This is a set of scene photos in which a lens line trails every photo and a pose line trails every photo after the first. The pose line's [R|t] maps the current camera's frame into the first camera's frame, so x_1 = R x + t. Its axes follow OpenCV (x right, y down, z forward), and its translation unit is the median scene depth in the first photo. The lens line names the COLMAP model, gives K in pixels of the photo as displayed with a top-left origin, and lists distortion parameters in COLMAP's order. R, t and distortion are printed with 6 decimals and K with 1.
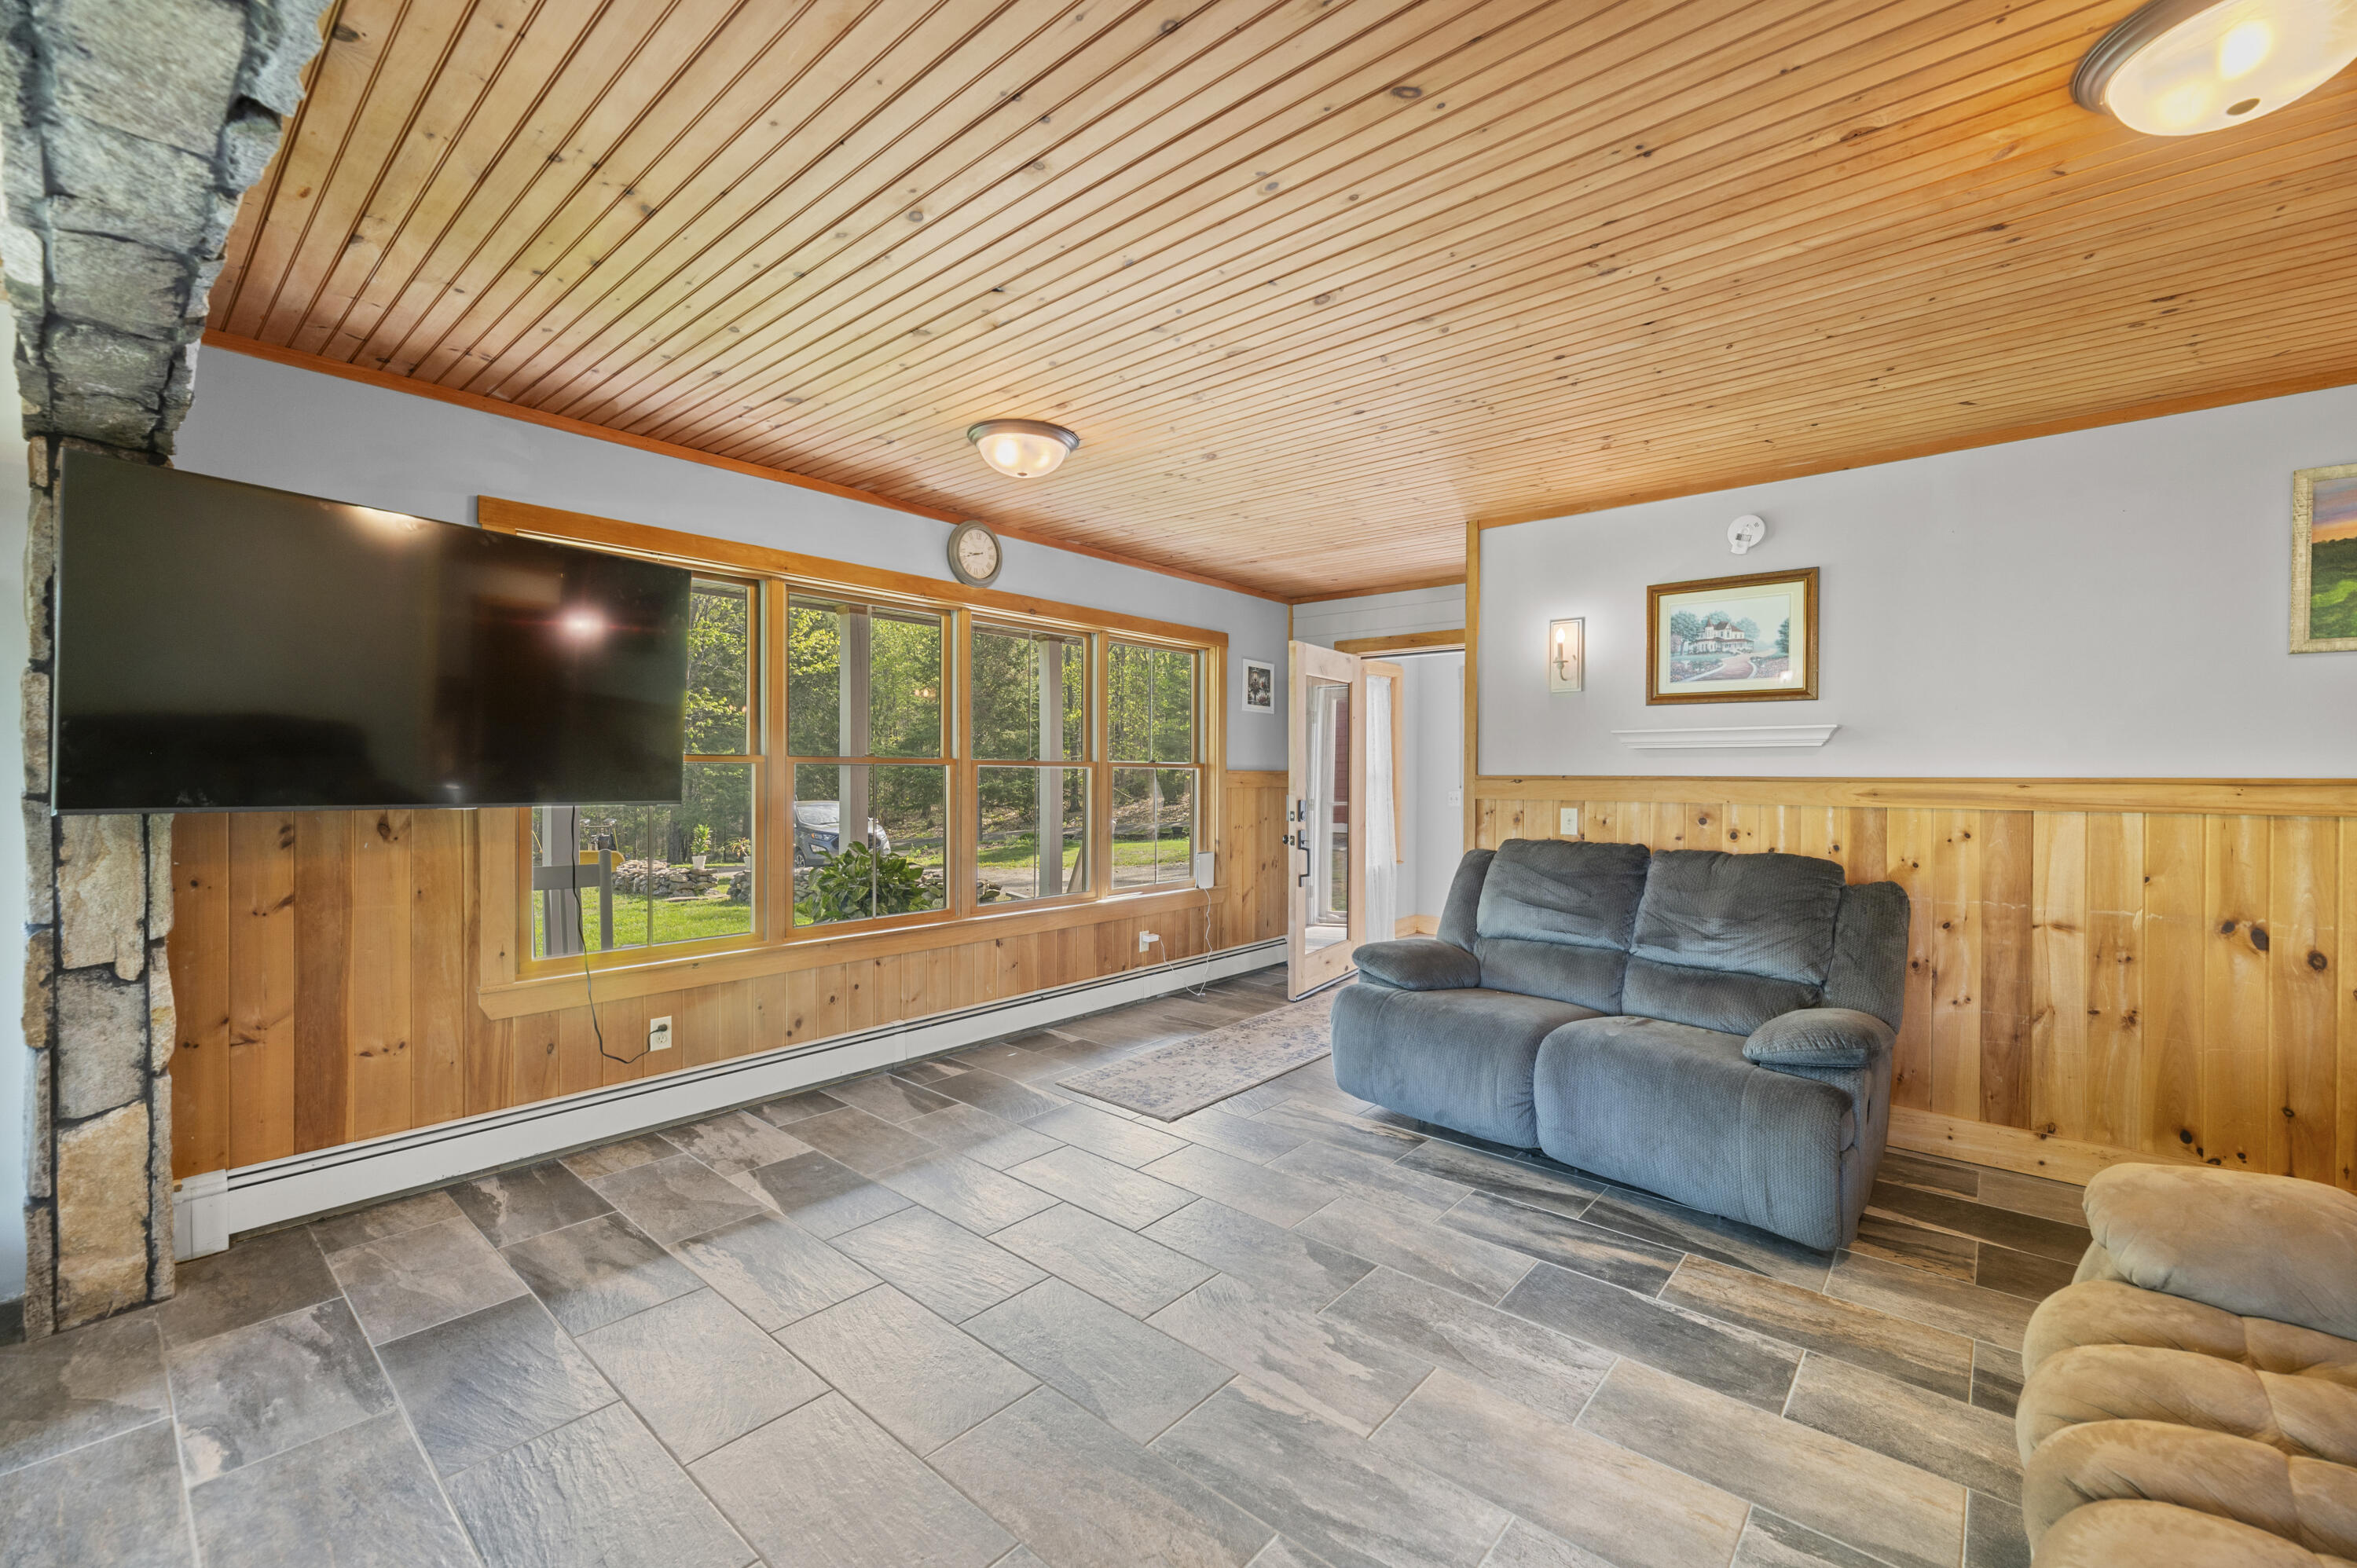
lens RADIAL K [[954.1, 0, 1188.9], [0, 954.1, 776.8], [0, 0, 1]] dist [-0.002261, -0.000274]
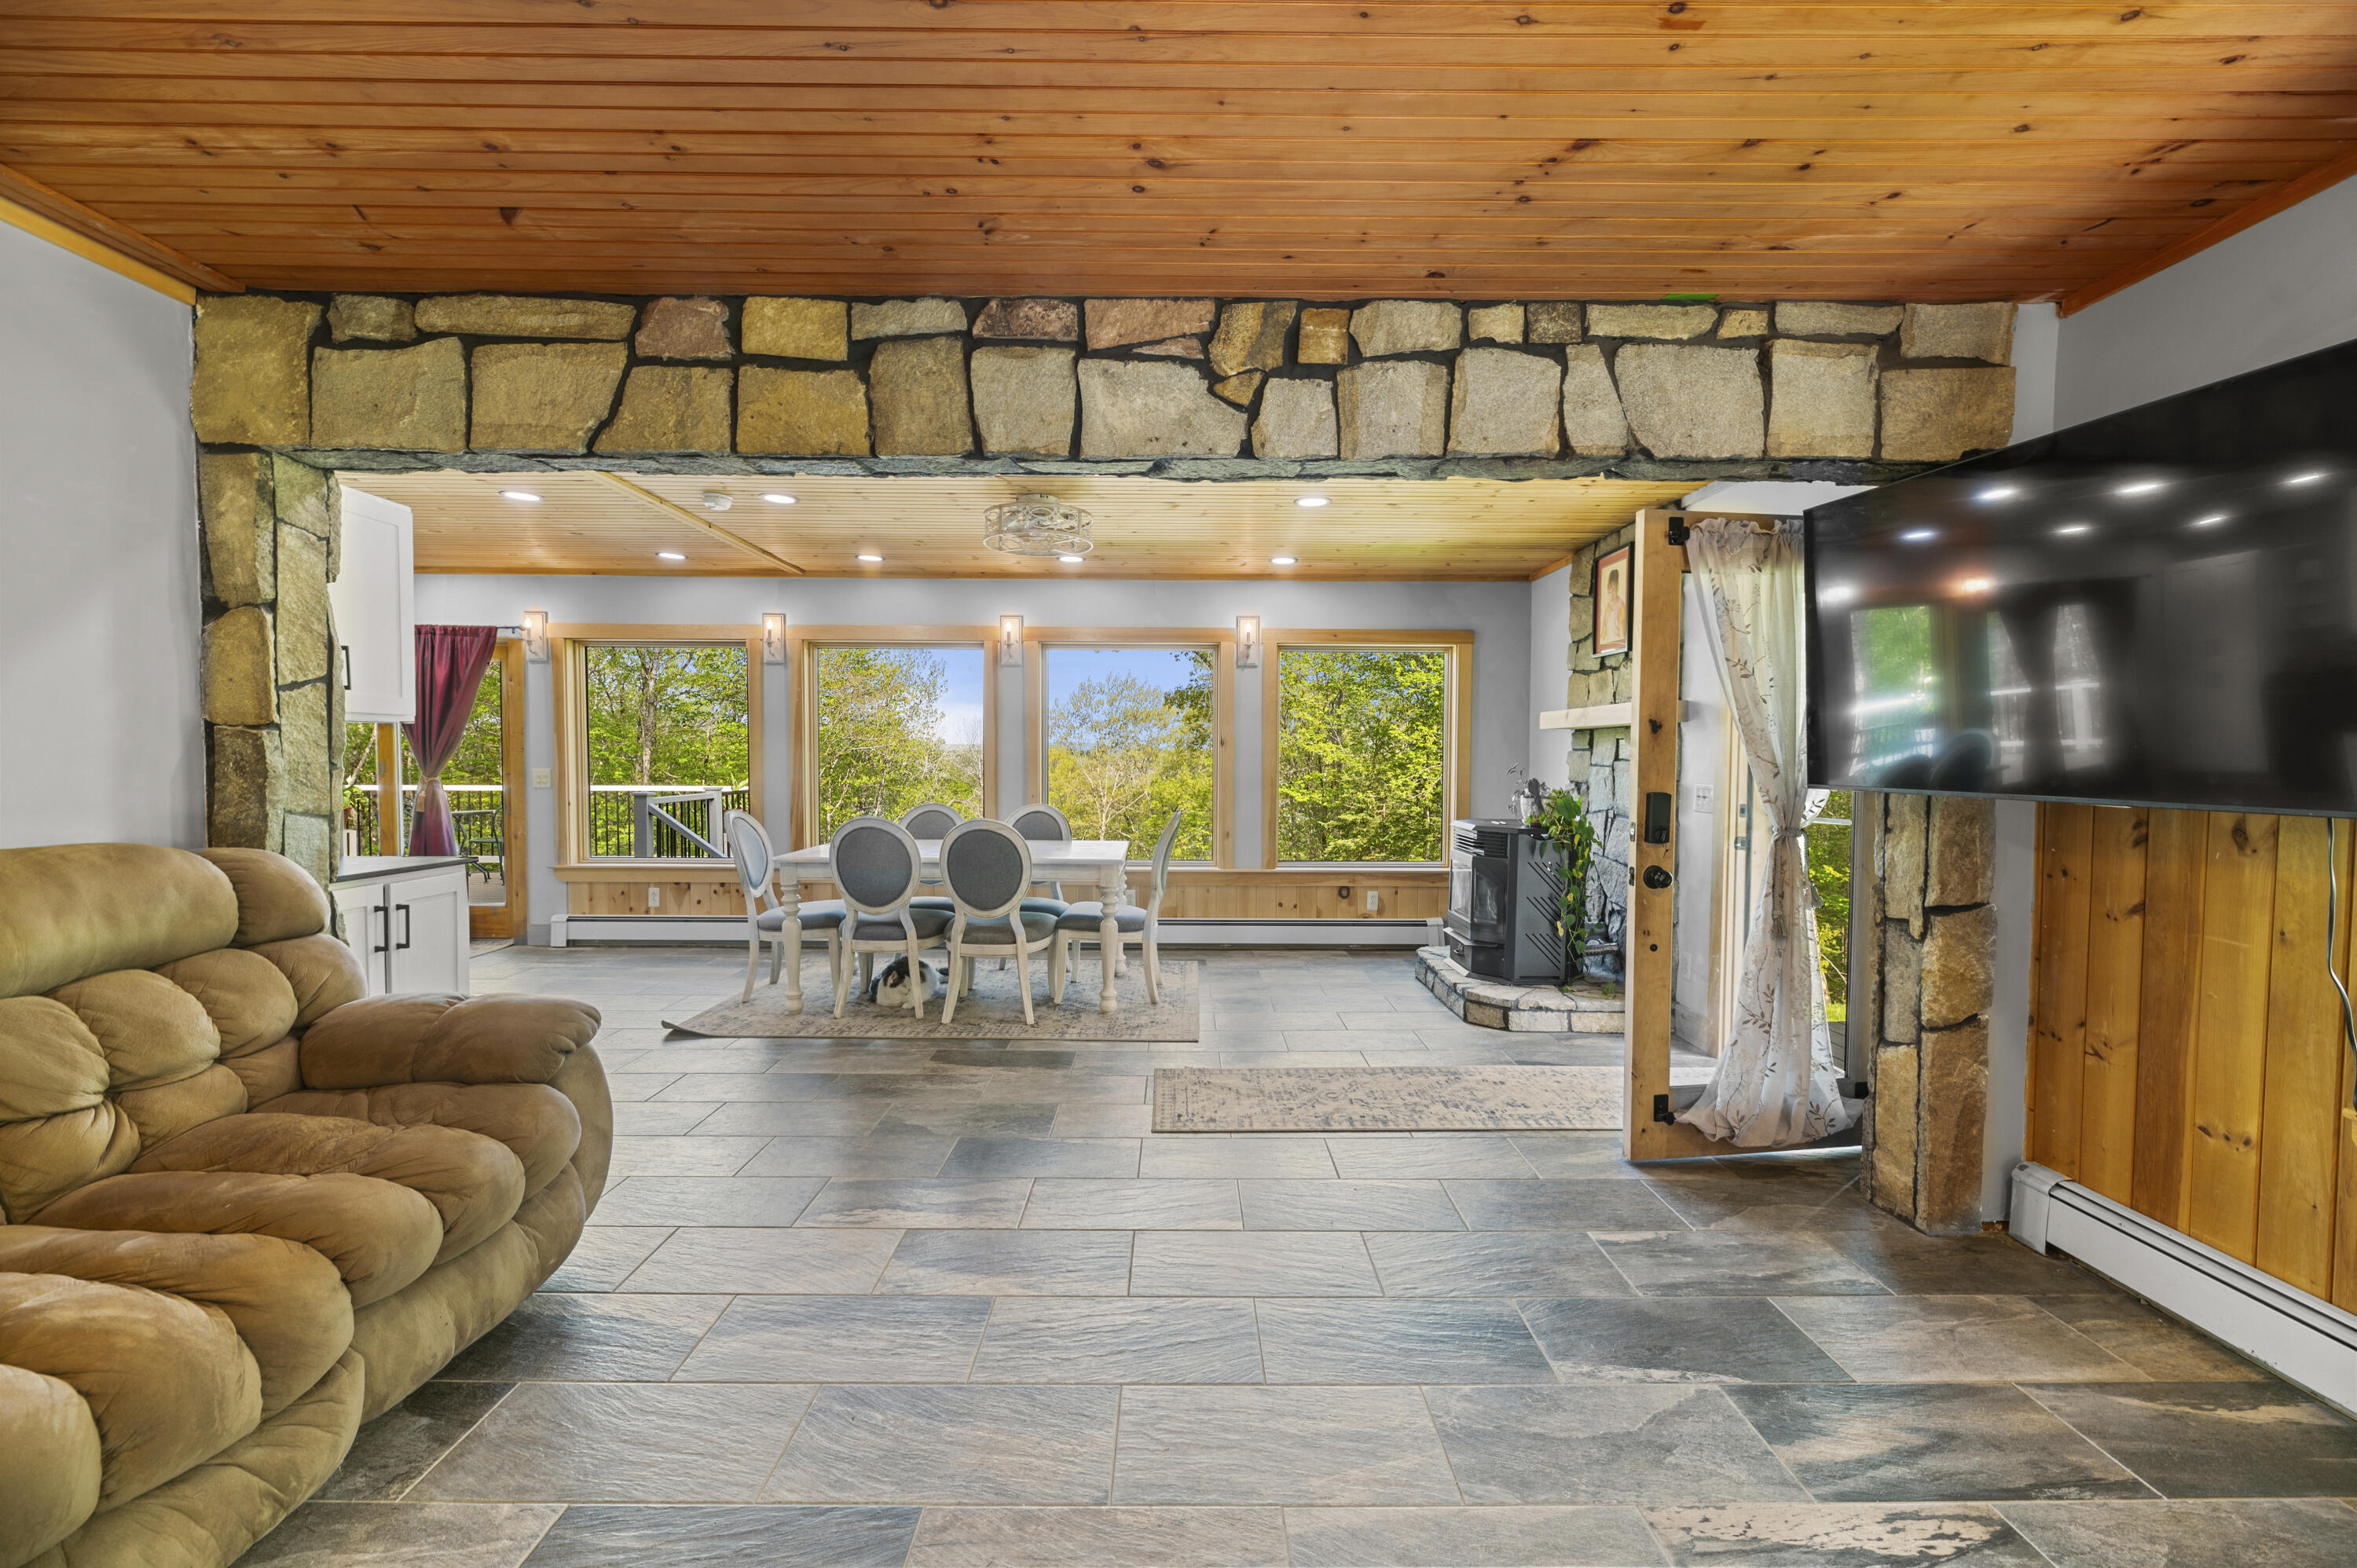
lens RADIAL K [[940.7, 0, 1184.9], [0, 940.7, 788.6], [0, 0, 1]] dist [-0.000215, 0.000062]
pose [[-0.755239, 0.013561, -0.655310, 0.220507], [-0.013956, 0.999227, 0.036763, 0.003243], [0.655301, 0.036911, -0.754465, 0.961545]]
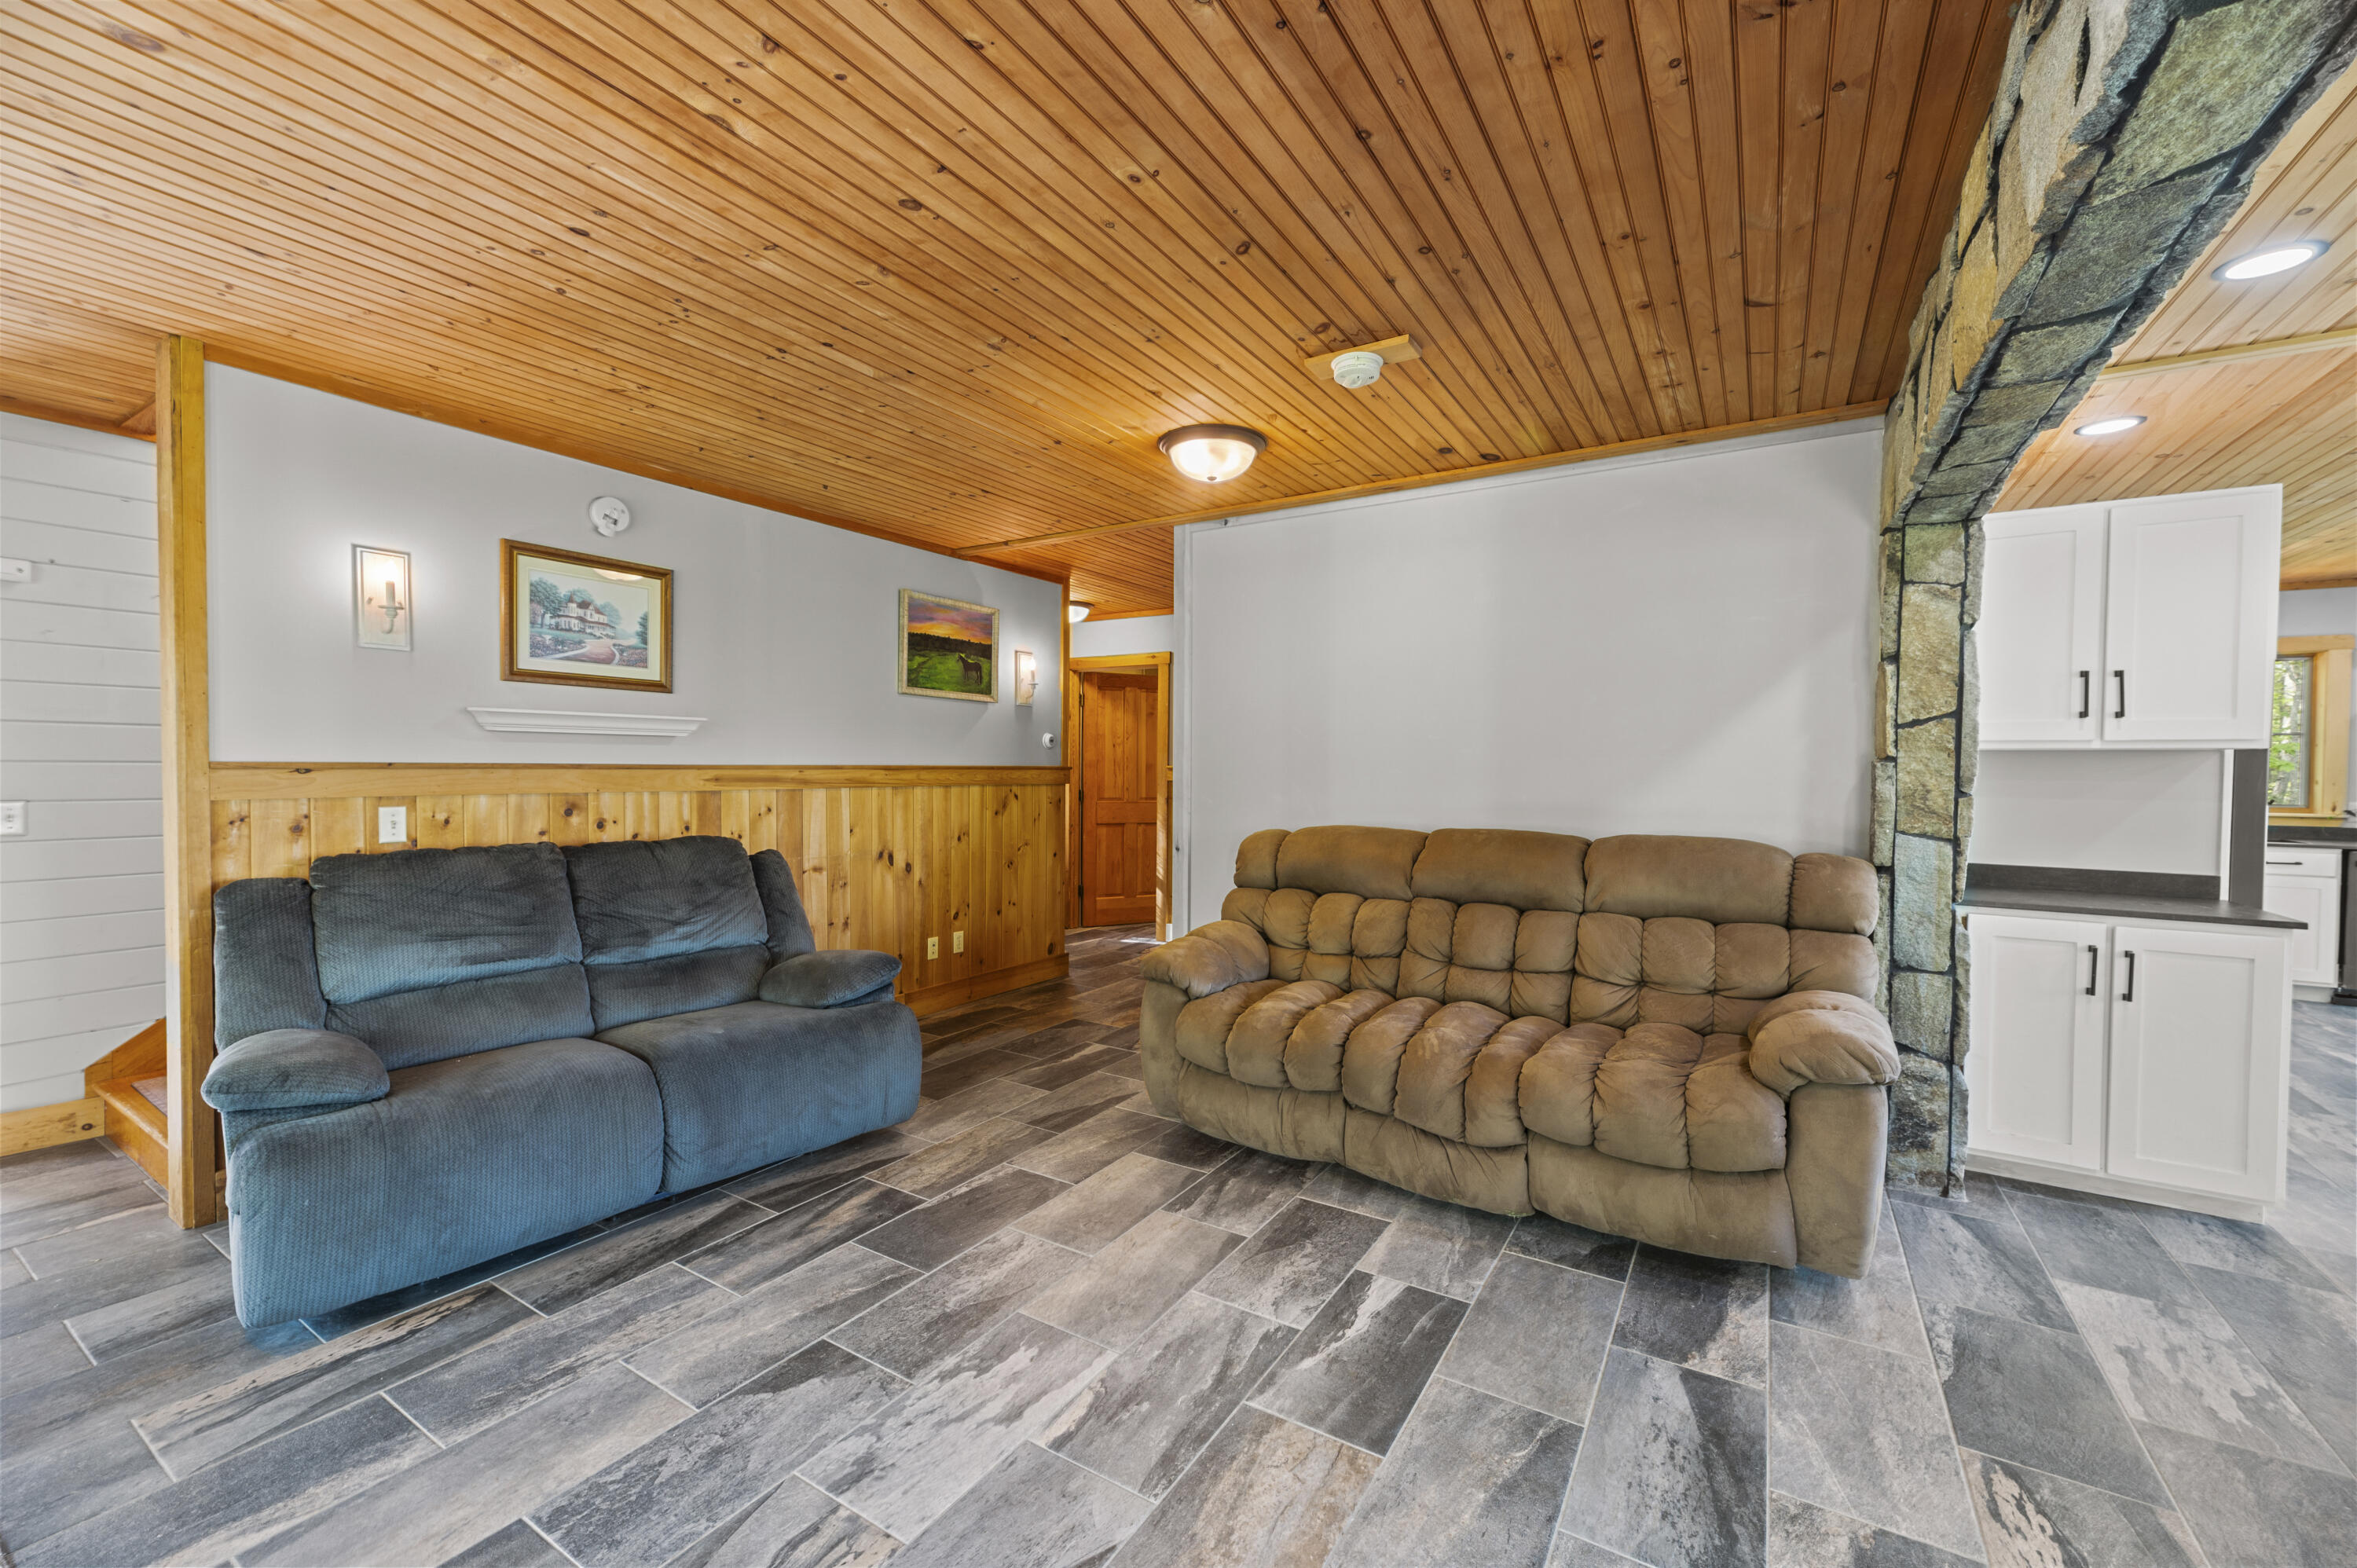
lens RADIAL K [[936.5, 0, 1187.3], [0, 936.5, 787.5], [0, 0, 1]] dist [0.001206, 0.000250]
pose [[-0.150767, -0.027365, 0.988191, -0.570307], [-0.002434, 0.999624, 0.027310, -0.004890], [-0.988566, 0.001712, -0.150777, 0.685094]]
